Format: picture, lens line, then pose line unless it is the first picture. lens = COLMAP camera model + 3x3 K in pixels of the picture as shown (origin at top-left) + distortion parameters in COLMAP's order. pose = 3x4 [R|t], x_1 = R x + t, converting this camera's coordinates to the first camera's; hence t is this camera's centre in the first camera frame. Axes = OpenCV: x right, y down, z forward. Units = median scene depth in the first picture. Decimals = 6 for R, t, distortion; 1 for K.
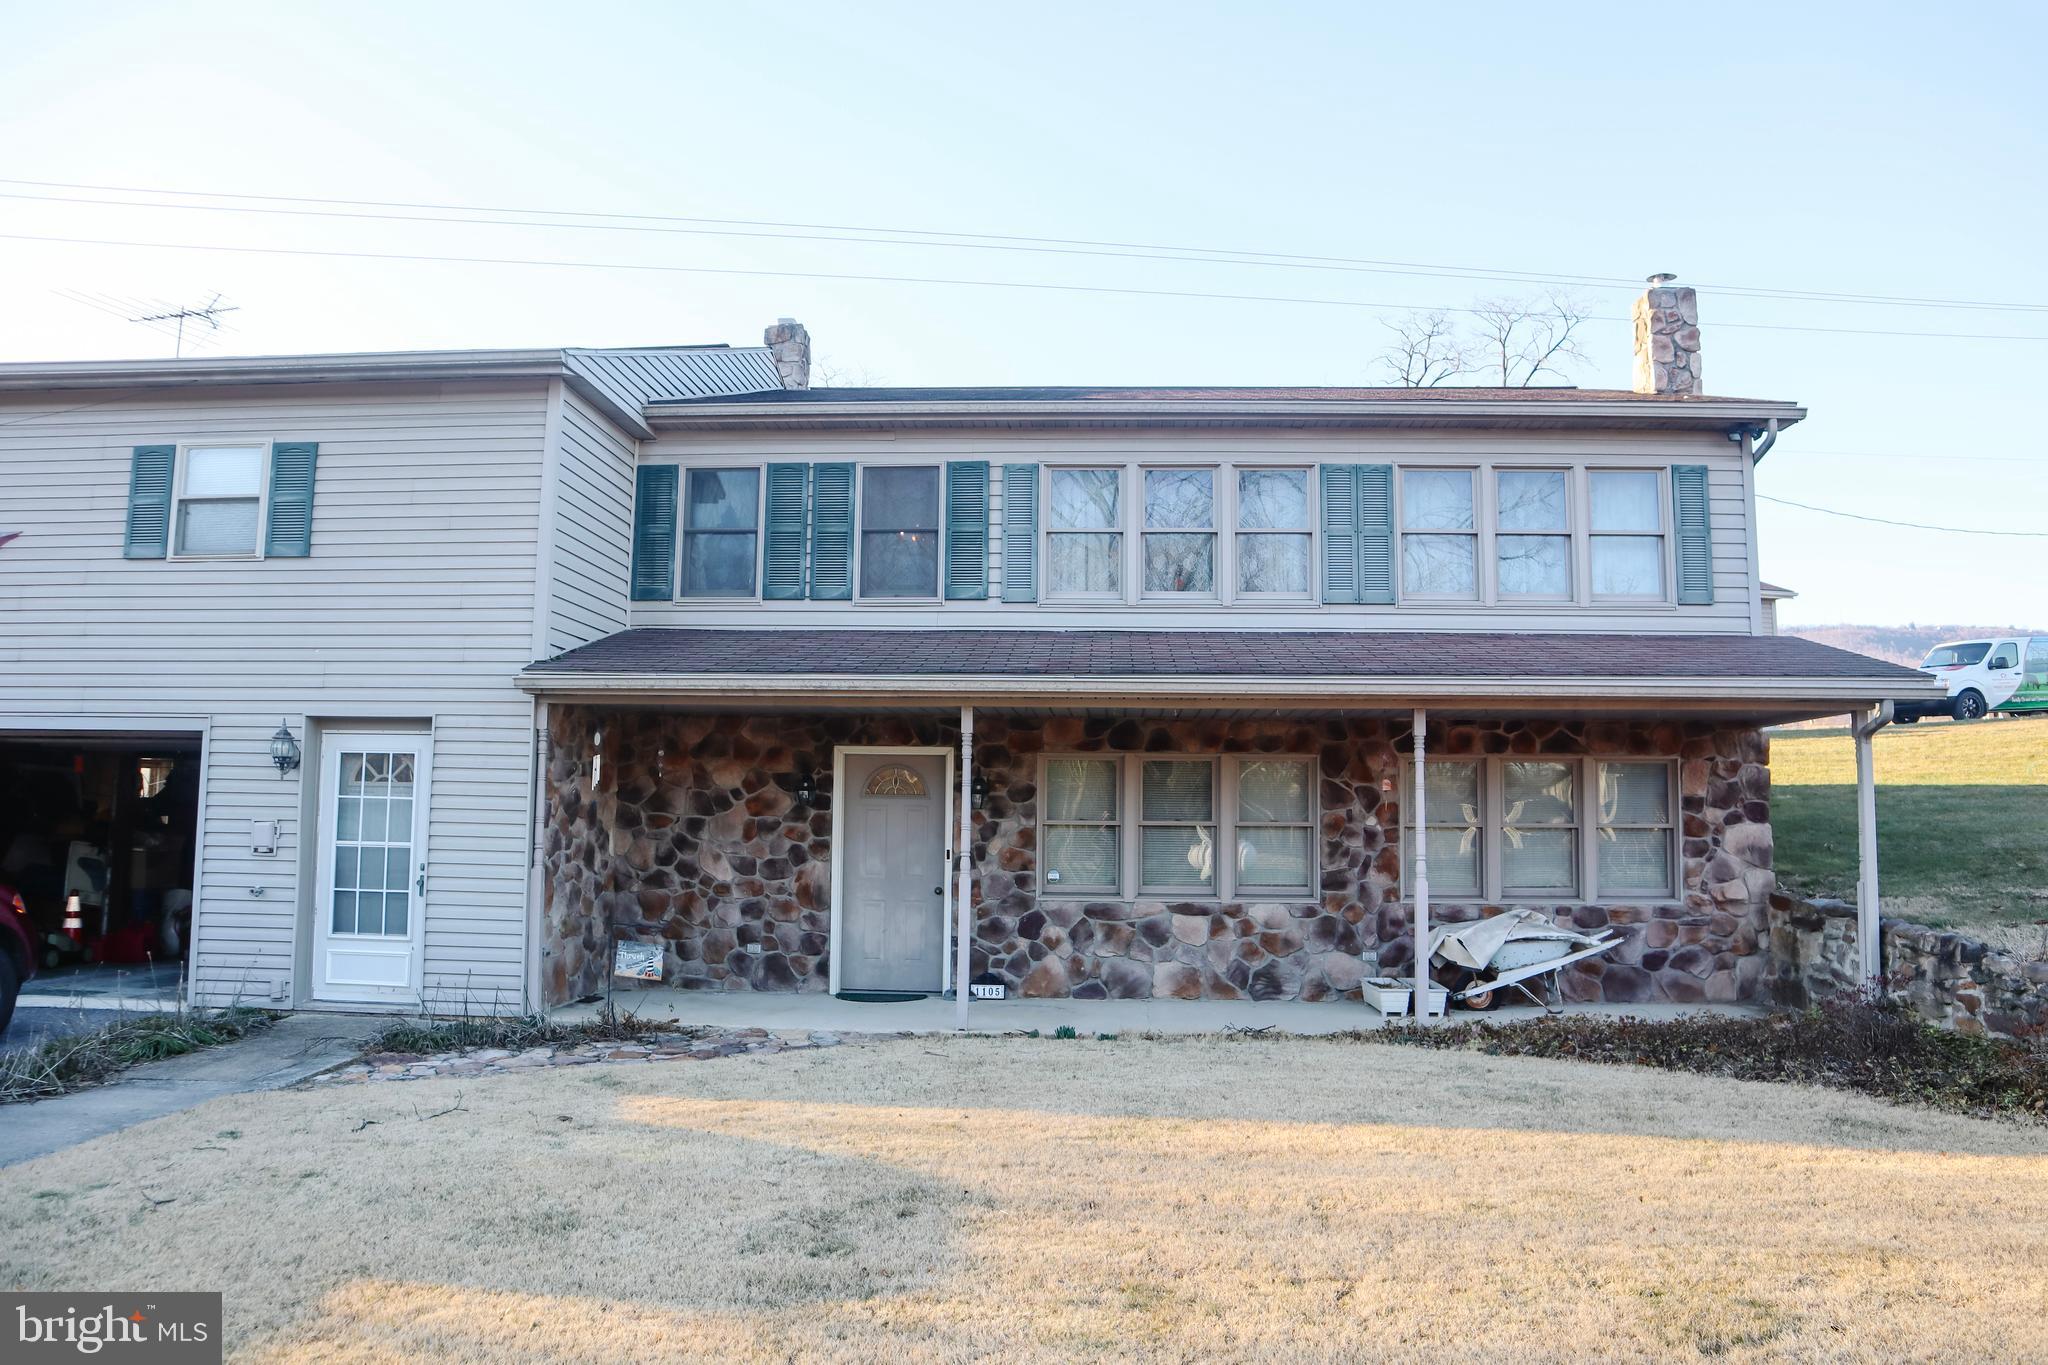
lens RADIAL K [[1426.0, 0, 1067.7], [0, 1426.0, 693.3], [0, 0, 1]] dist [-0.097828, 0.049681]
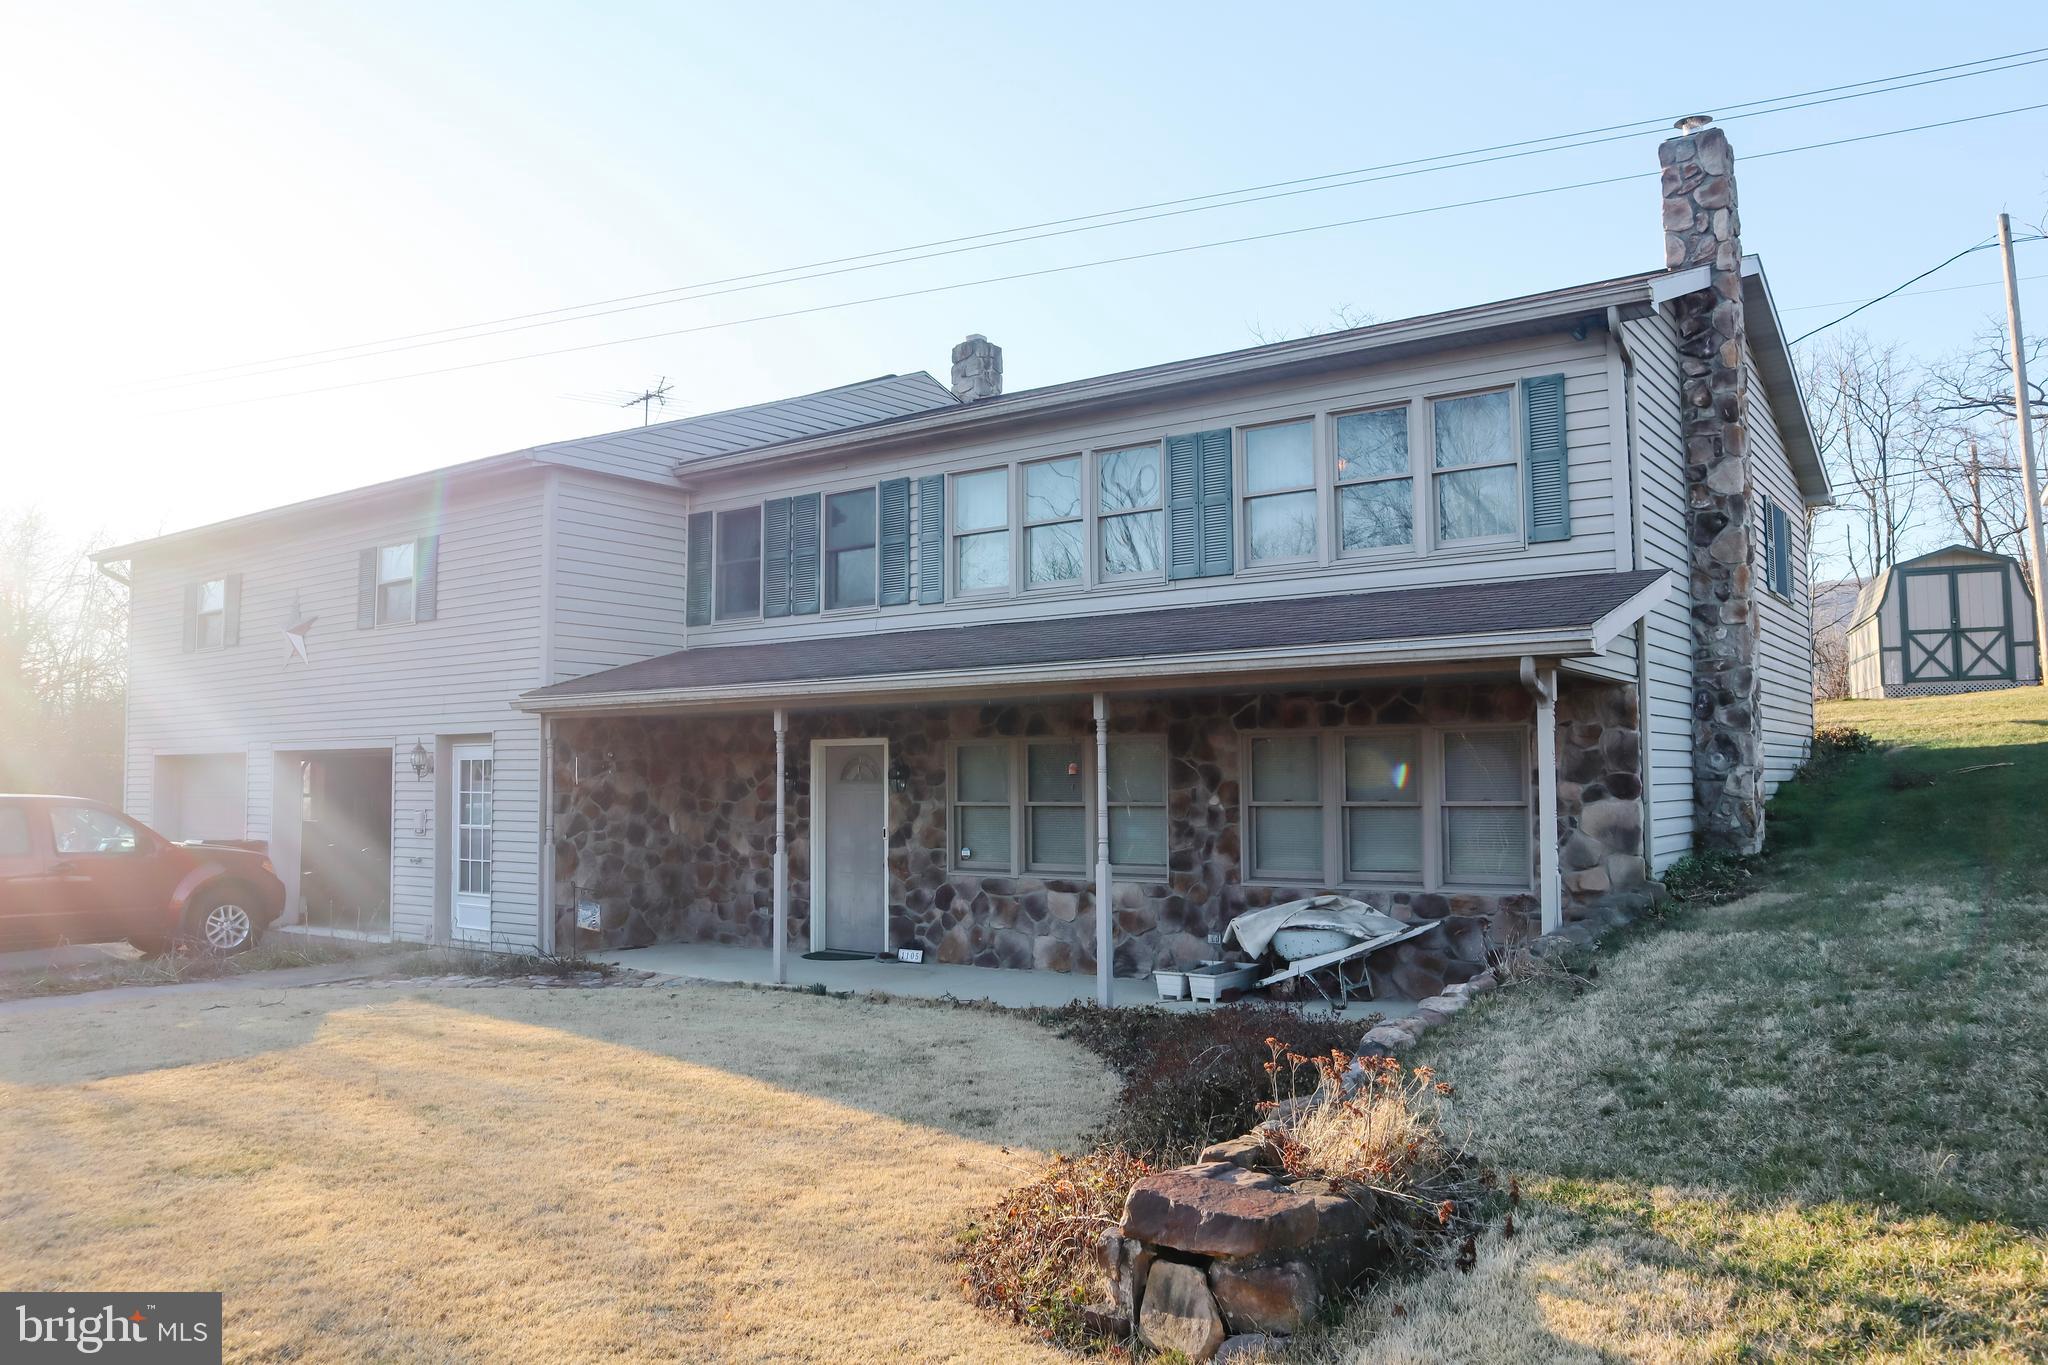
lens RADIAL K [[1551.0, 0, 1075.9], [0, 1551.0, 696.9], [0, 0, 1]] dist [-0.062289, 0.002634]
pose [[0.833340, -0.046506, -0.550800, 0.723789], [0.063830, 0.997885, 0.012316, 0.000275], [0.549062, -0.045421, 0.834546, 0.064733]]
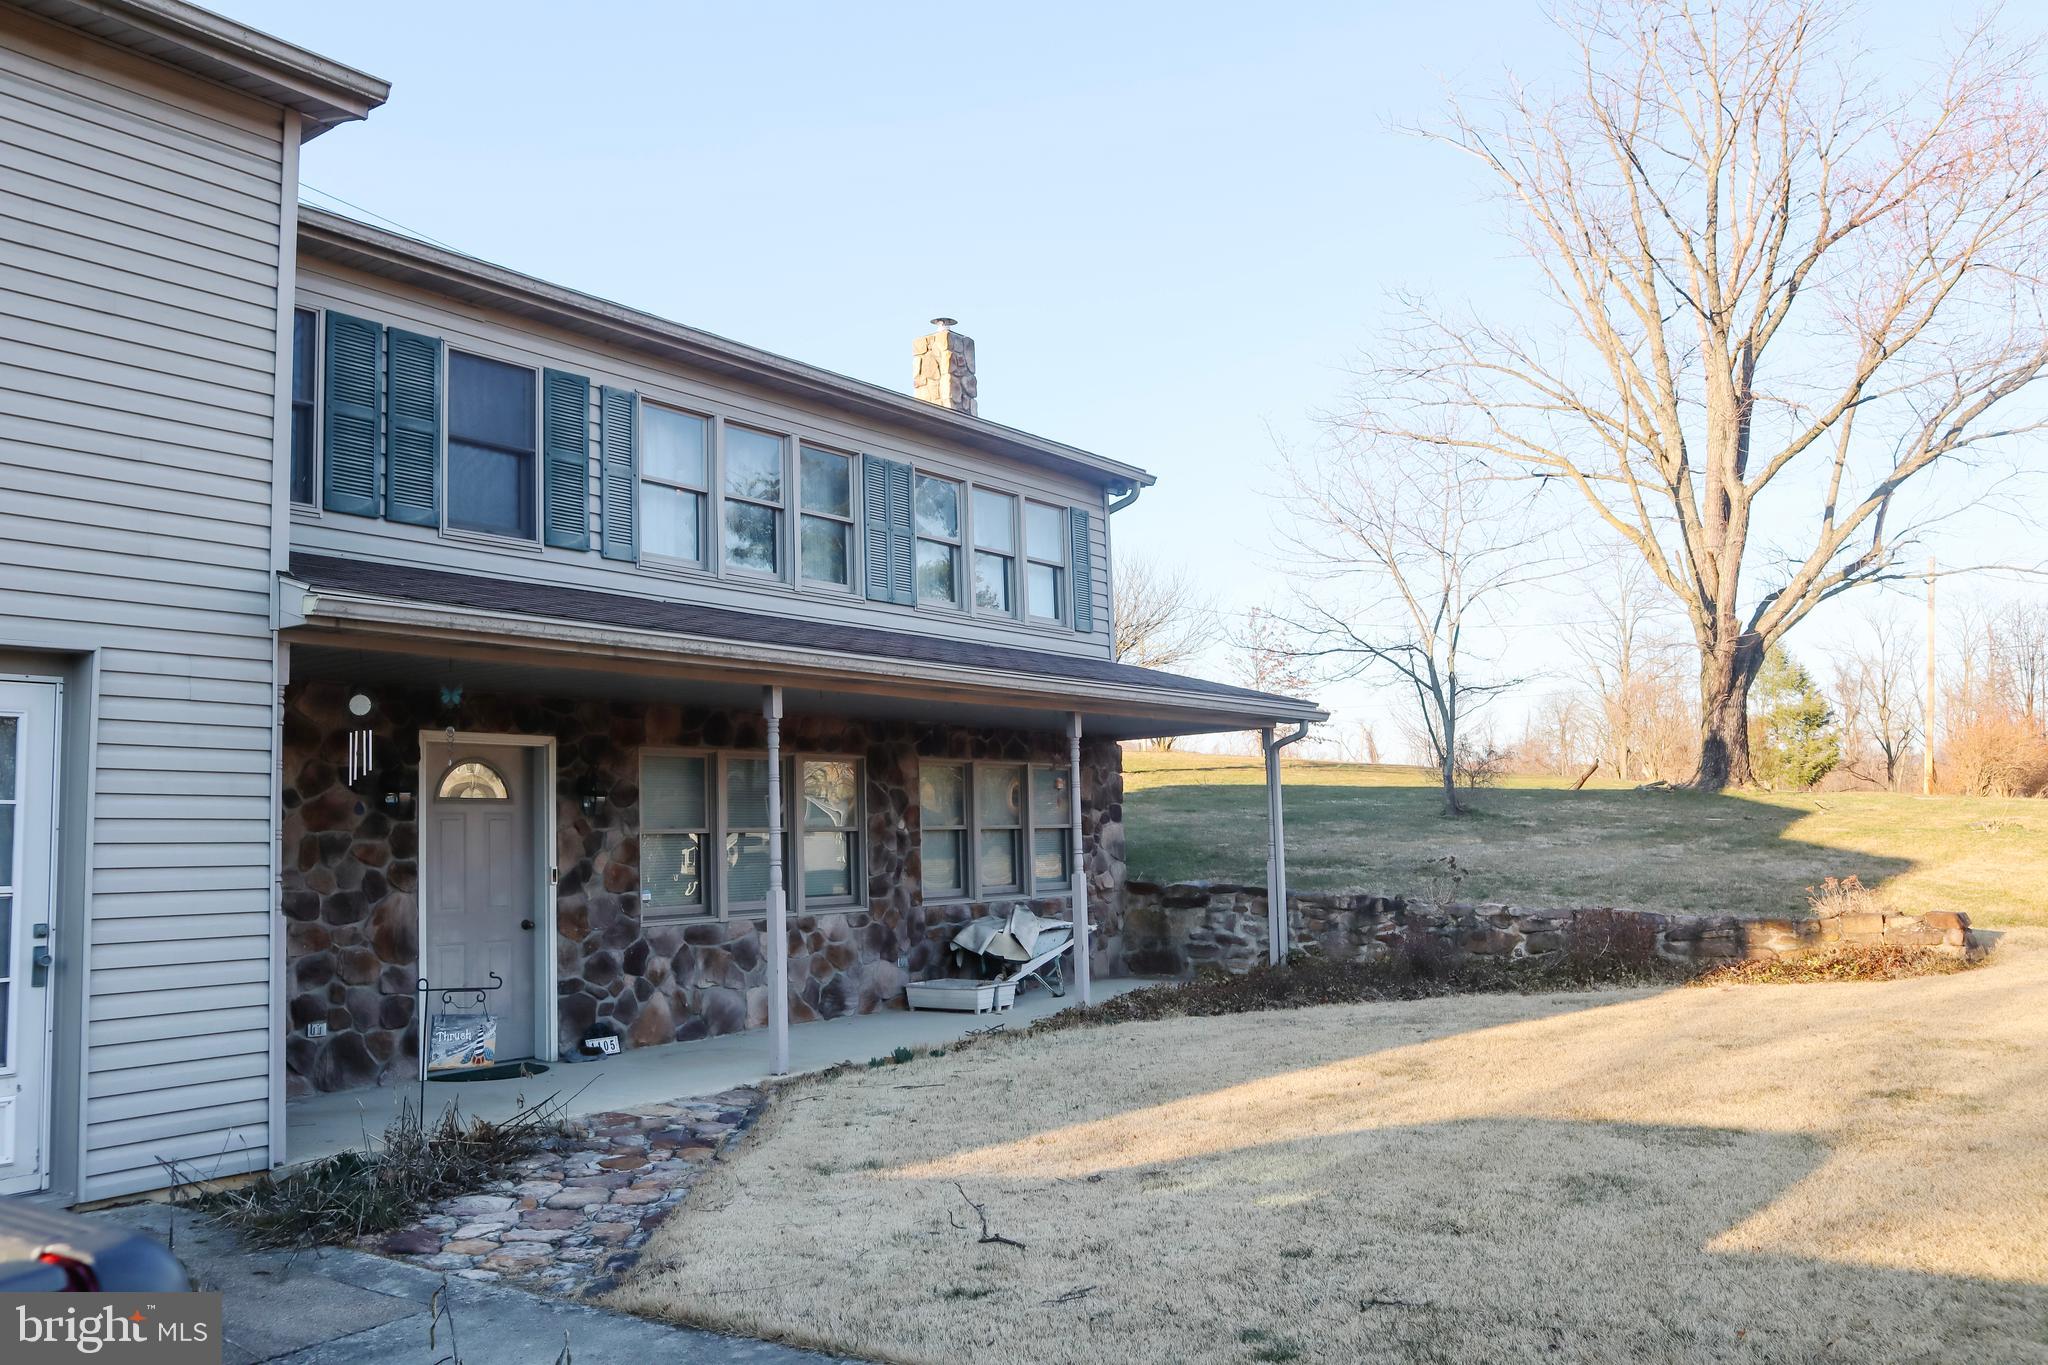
lens RADIAL K [[1626.6, 0, 1079.6], [0, 1626.6, 691.0], [0, 0, 1]] dist [-0.059658, 0.033318]
pose [[0.536756, 0.052975, 0.842073, -0.675082], [-0.037482, 0.998539, -0.038926, 0.036858], [-0.842905, -0.010669, 0.537957, 0.289882]]
